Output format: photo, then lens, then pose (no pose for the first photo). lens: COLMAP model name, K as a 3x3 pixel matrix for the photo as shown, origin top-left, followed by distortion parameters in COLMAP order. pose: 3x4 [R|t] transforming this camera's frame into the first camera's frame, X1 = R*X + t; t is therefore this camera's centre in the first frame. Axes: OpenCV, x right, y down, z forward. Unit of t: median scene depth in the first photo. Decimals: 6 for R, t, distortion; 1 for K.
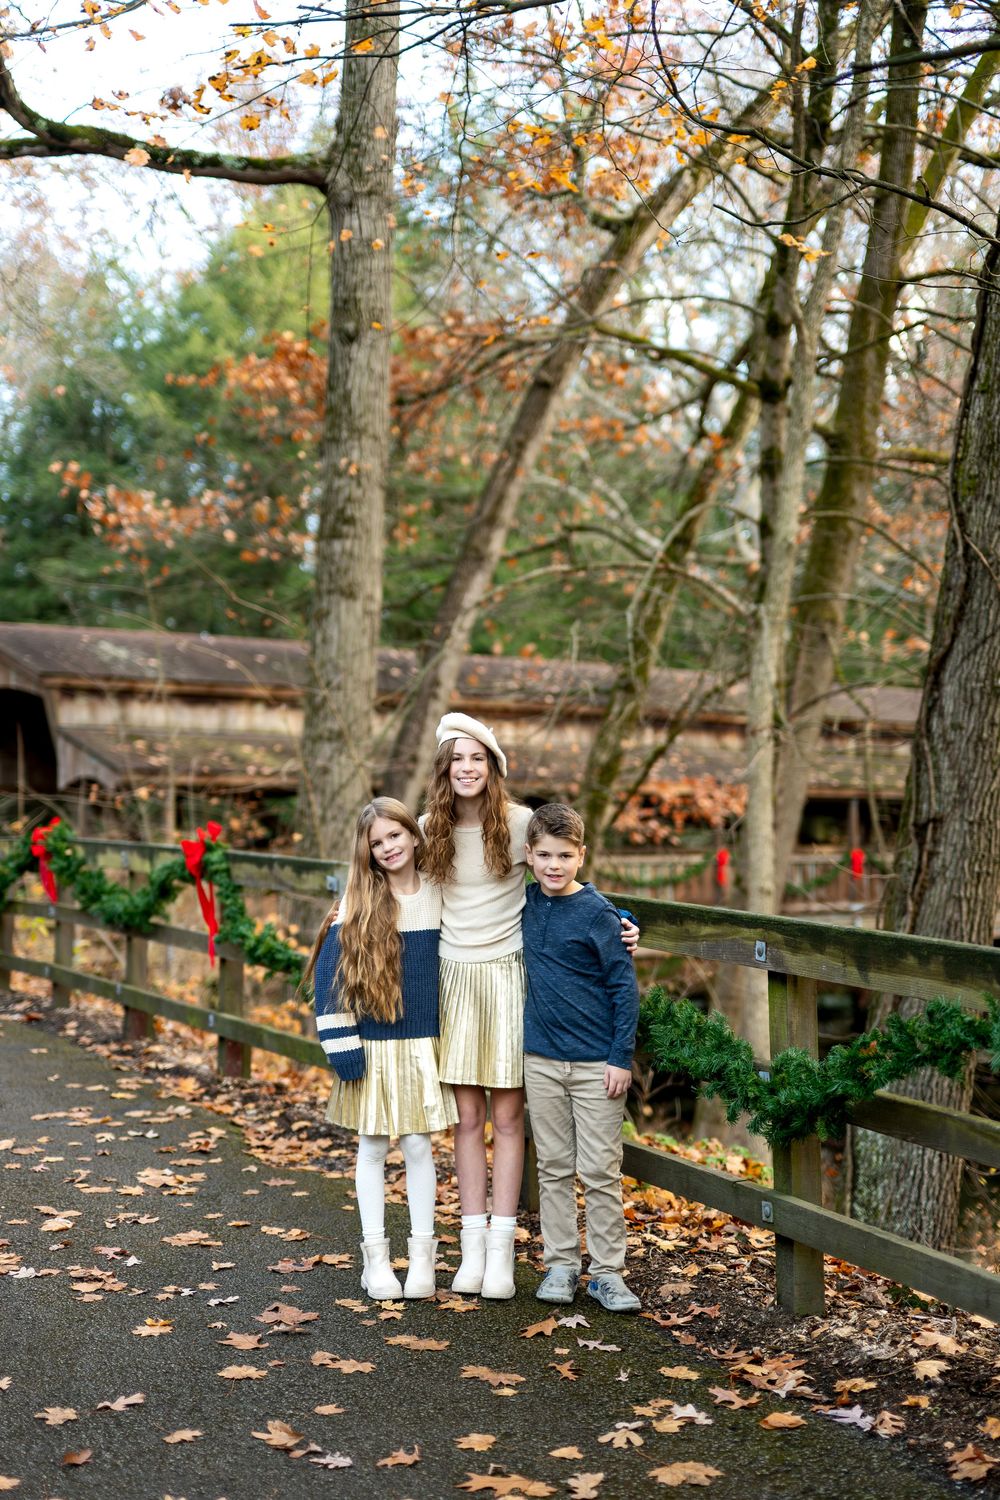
lens RADIAL K [[2105.8, 0, 500.0], [0, 2105.8, 750.0], [0, 0, 1]] dist [-0.011930, 0.031546]
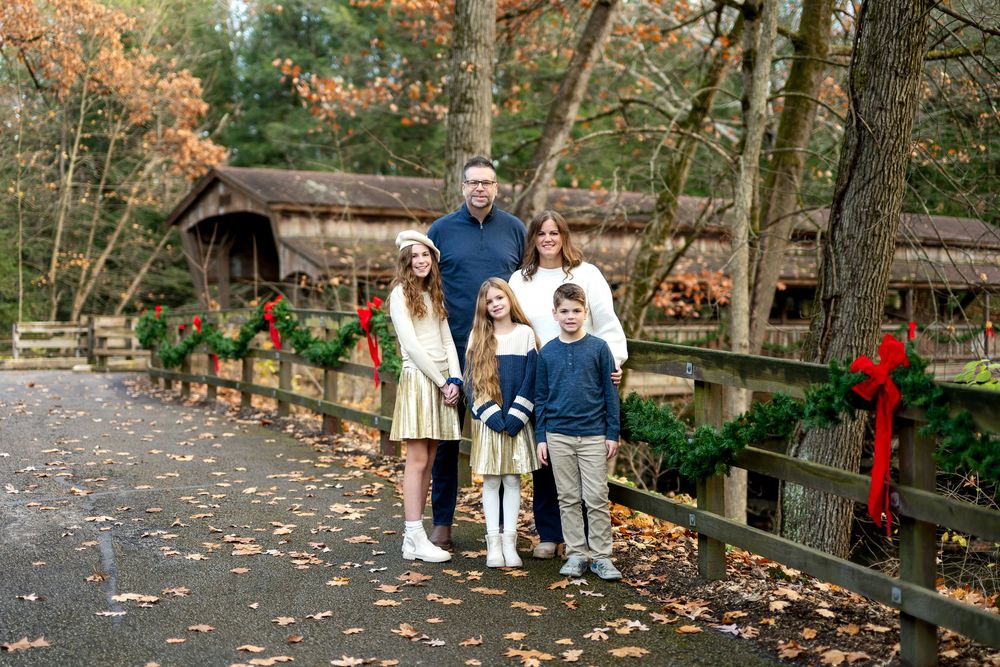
lens RADIAL K [[1539.1, 0, 500.0], [0, 1539.1, 333.5], [0, 0, 1]] dist [-0.020748, -0.030000]
pose [[0.997928, 0.002397, -0.064298, 0.030964], [0.000917, 0.998674, 0.051473, 0.001713], [0.064336, -0.051425, 0.996602, -0.153393]]
